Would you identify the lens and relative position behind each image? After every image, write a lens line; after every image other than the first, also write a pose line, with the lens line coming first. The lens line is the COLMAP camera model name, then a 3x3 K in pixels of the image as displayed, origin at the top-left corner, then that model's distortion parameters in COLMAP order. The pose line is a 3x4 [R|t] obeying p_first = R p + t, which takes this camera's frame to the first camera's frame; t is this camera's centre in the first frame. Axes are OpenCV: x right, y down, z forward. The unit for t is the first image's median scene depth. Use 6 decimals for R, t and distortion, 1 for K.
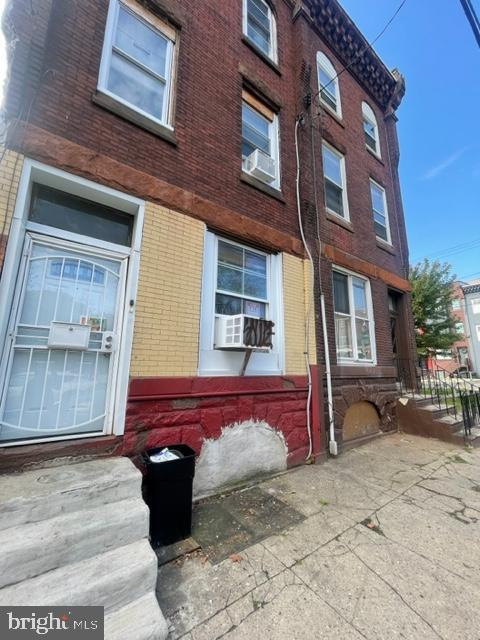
lens RADIAL K [[257.6, 0, 237.9], [0, 257.6, 319.7], [0, 0, 1]] dist [-0.001689, -0.000068]
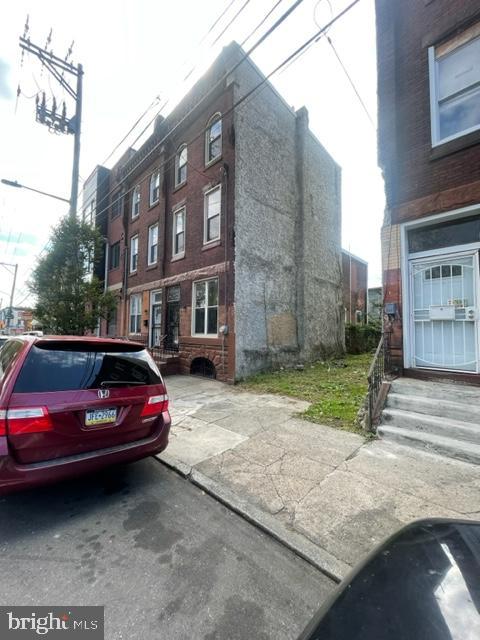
lens RADIAL K [[257.6, 0, 237.5], [0, 257.6, 319.8], [0, 0, 1]] dist [-0.001689, -0.000068]
pose [[0.173571, -0.054466, -0.983314, 0.756321], [0.180878, 0.983247, -0.022534, -0.094495], [0.968068, -0.173949, 0.180515, -0.603662]]
